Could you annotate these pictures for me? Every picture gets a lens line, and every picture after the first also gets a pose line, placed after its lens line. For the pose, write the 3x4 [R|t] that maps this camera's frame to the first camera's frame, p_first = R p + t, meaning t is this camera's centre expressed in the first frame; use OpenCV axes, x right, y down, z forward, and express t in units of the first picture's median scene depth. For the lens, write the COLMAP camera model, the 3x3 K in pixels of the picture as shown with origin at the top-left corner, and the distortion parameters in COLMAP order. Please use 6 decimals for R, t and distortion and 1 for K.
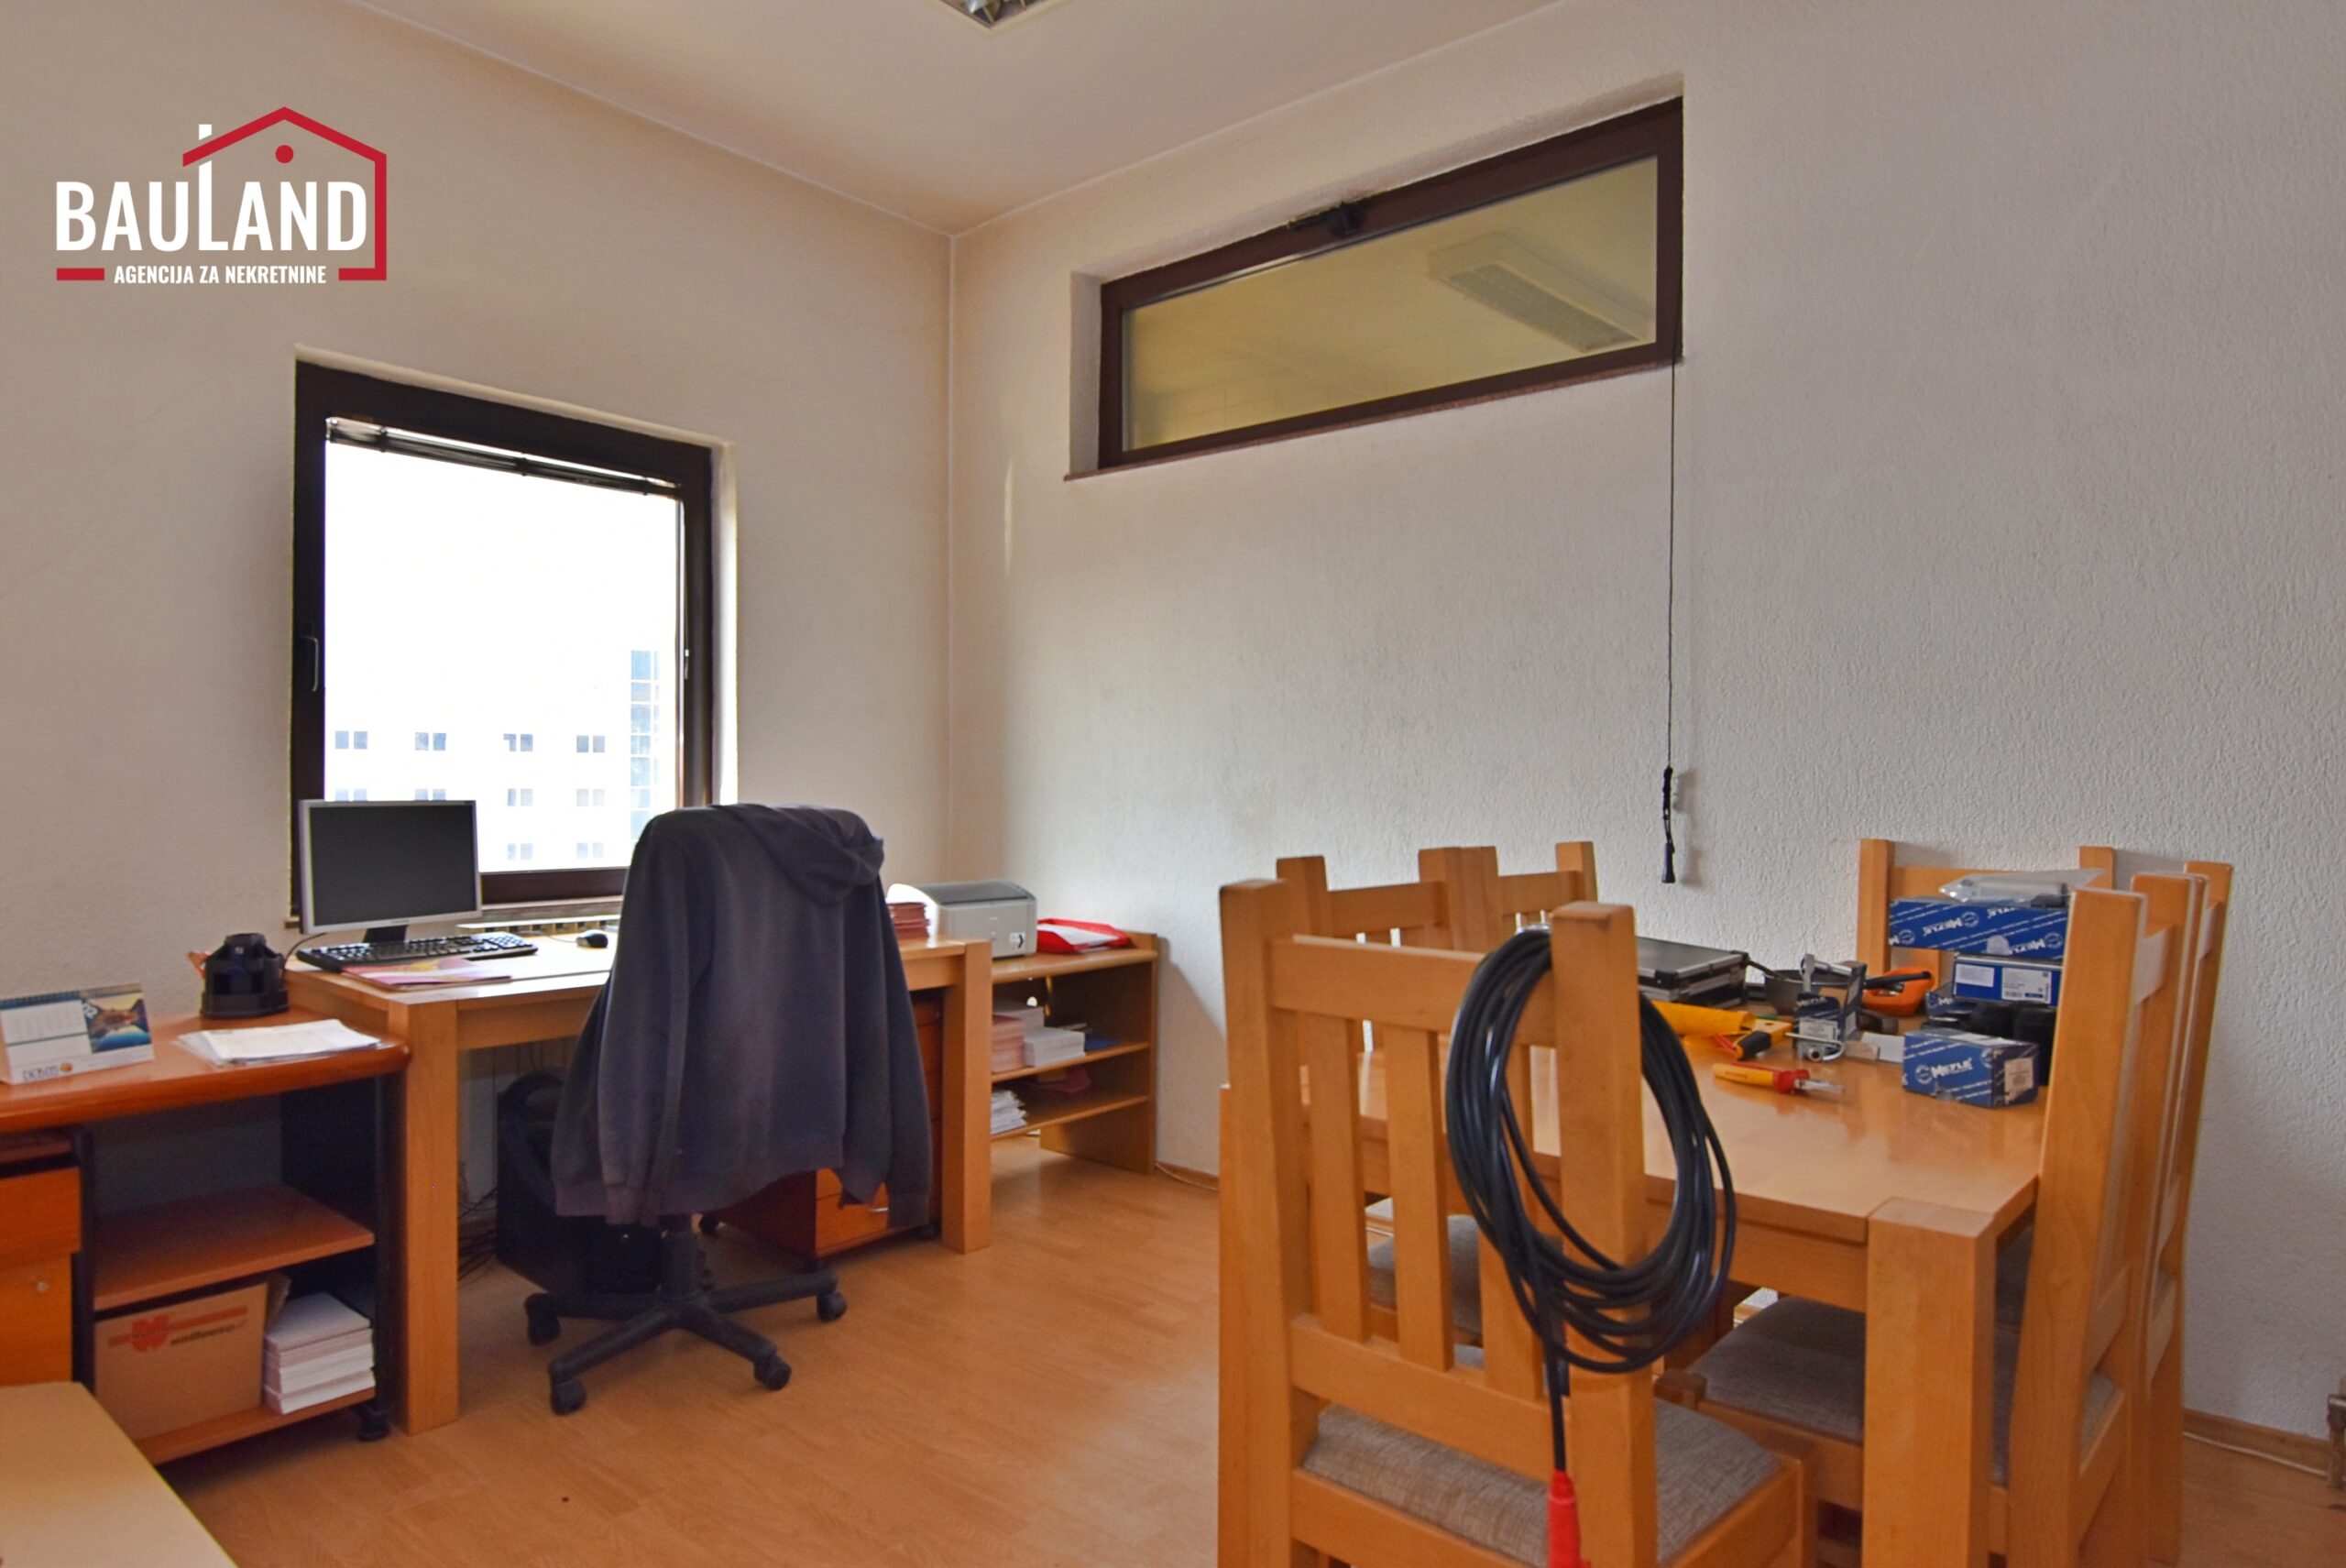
lens RADIAL K [[1360.9, 0, 1173.0], [0, 1360.9, 784.0], [0, 0, 1]] dist [0.004914, -0.018499]
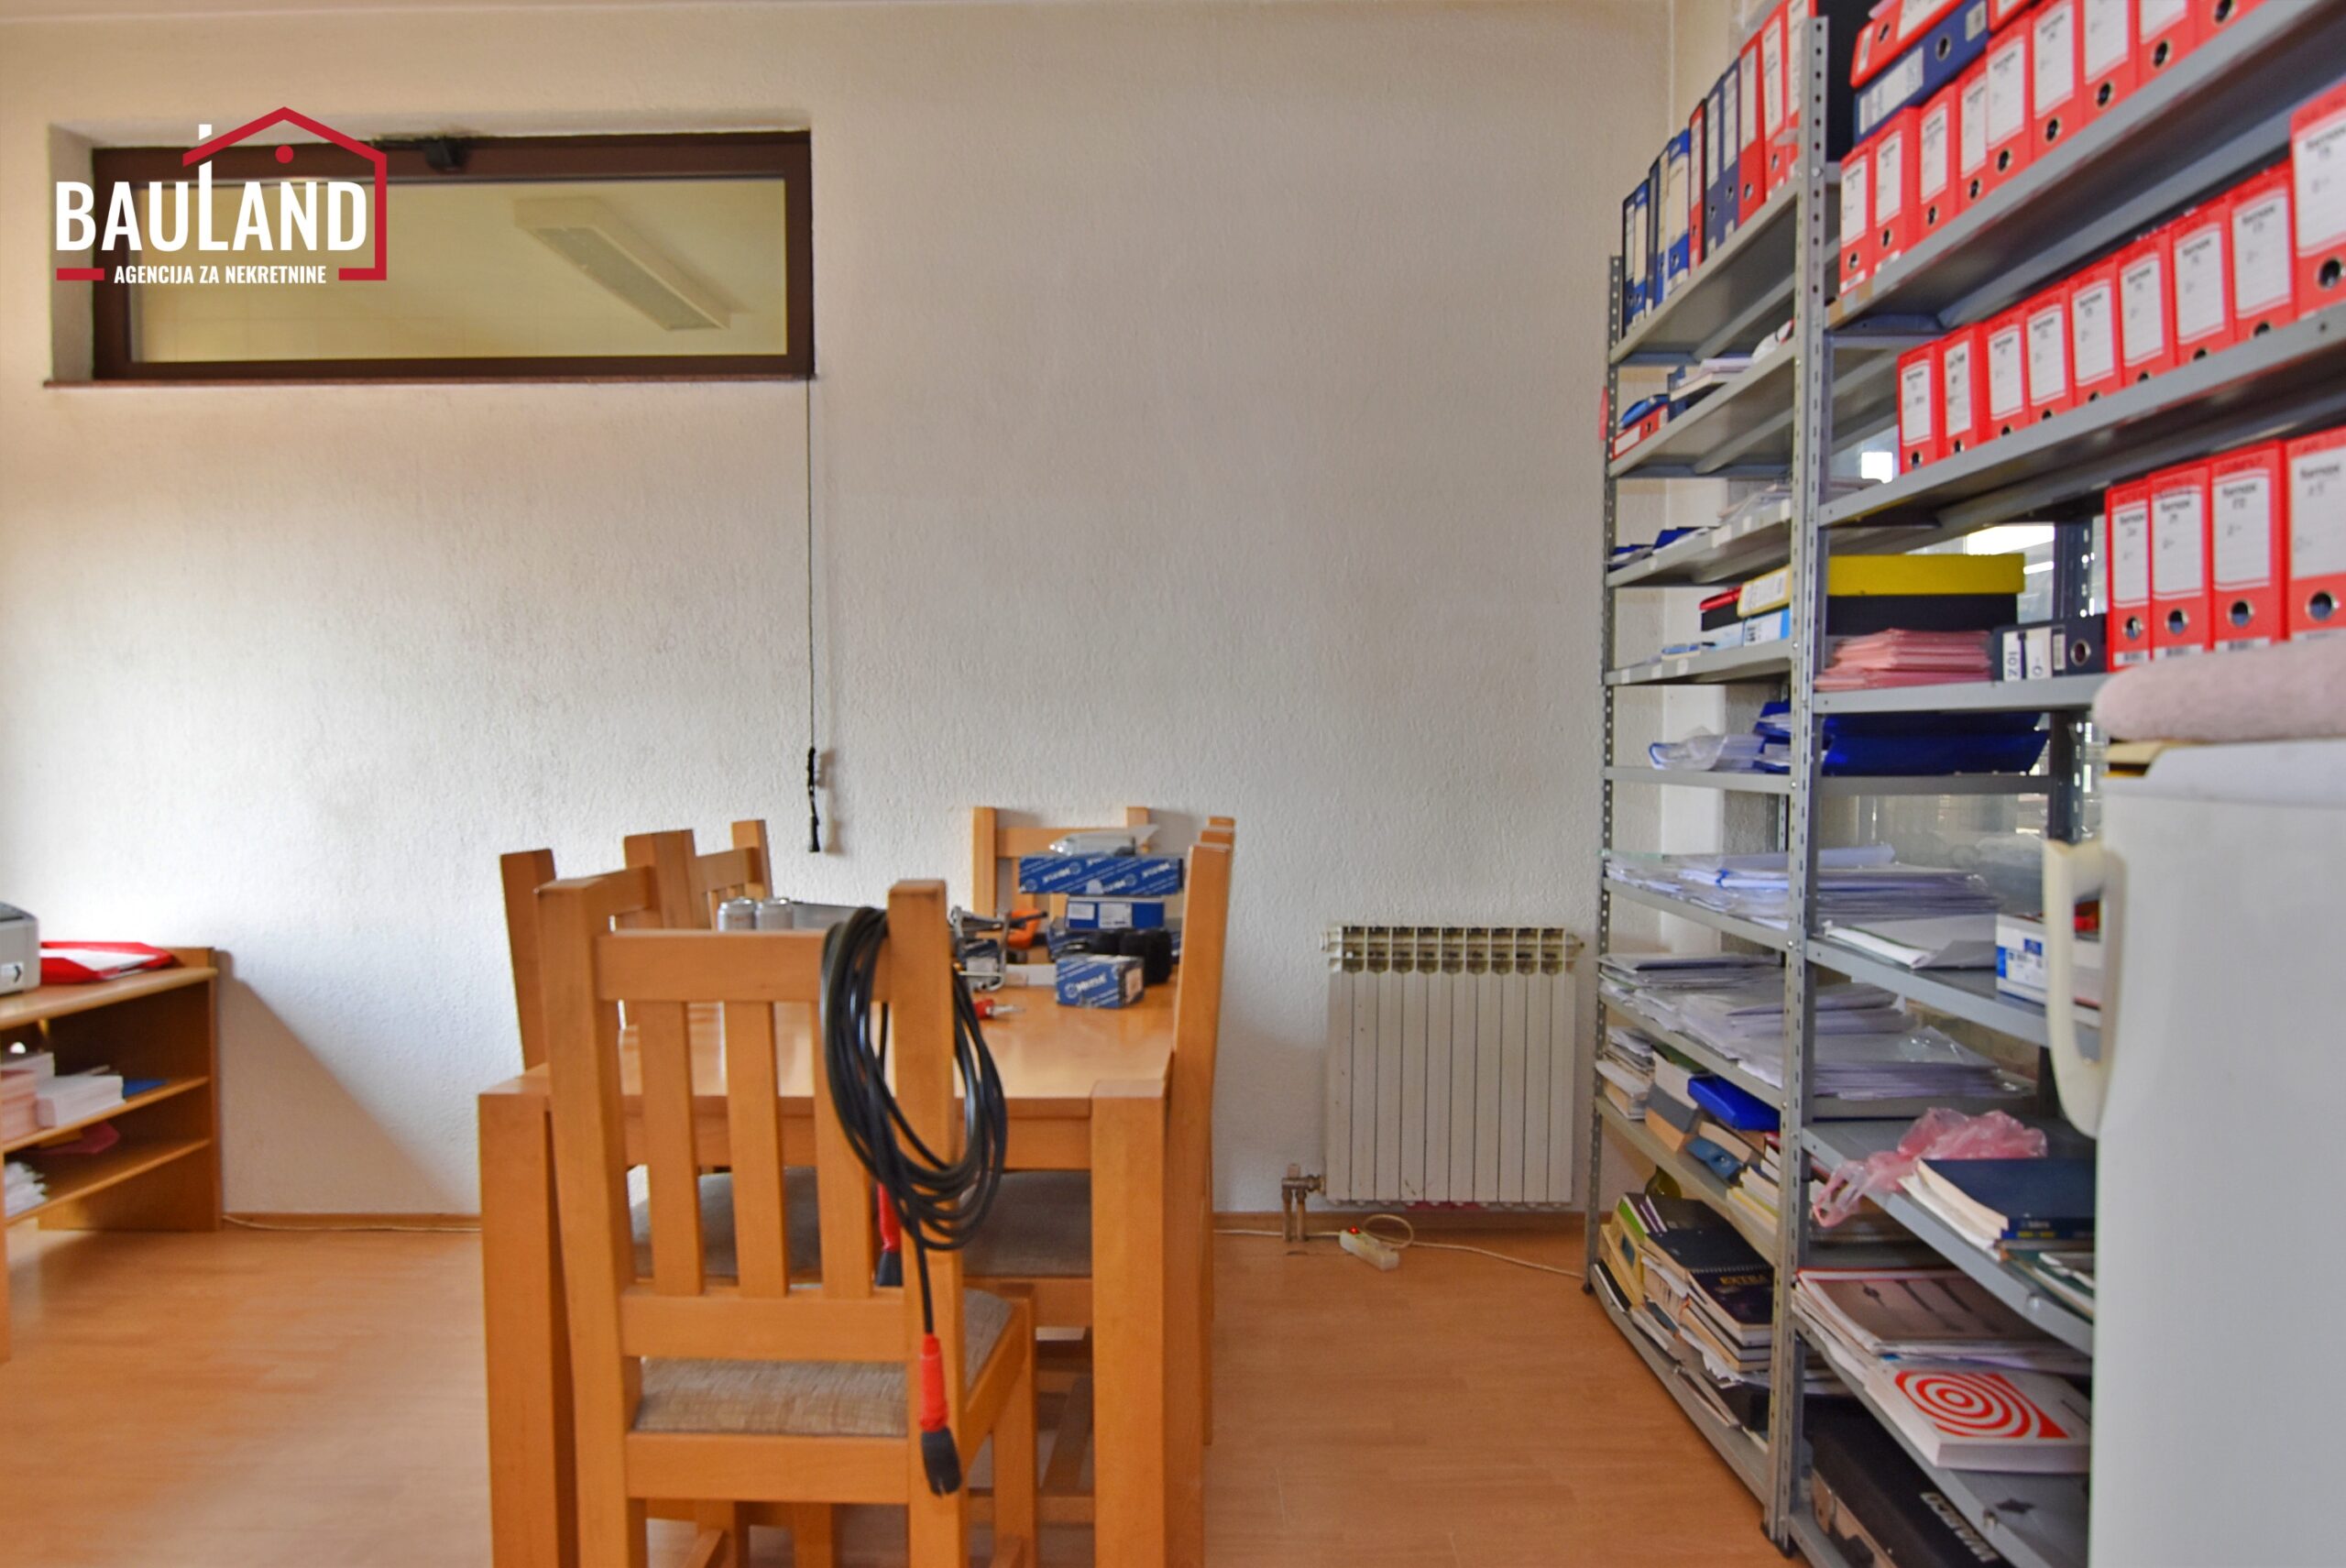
lens RADIAL K [[1360.9, 0, 1173.0], [0, 1360.9, 784.0], [0, 0, 1]] dist [0.004914, -0.018499]
pose [[0.767852, -0.027404, 0.640041, -0.135568], [0.010621, 0.999492, 0.030052, -0.014888], [-0.640539, -0.016278, 0.767753, -0.039490]]
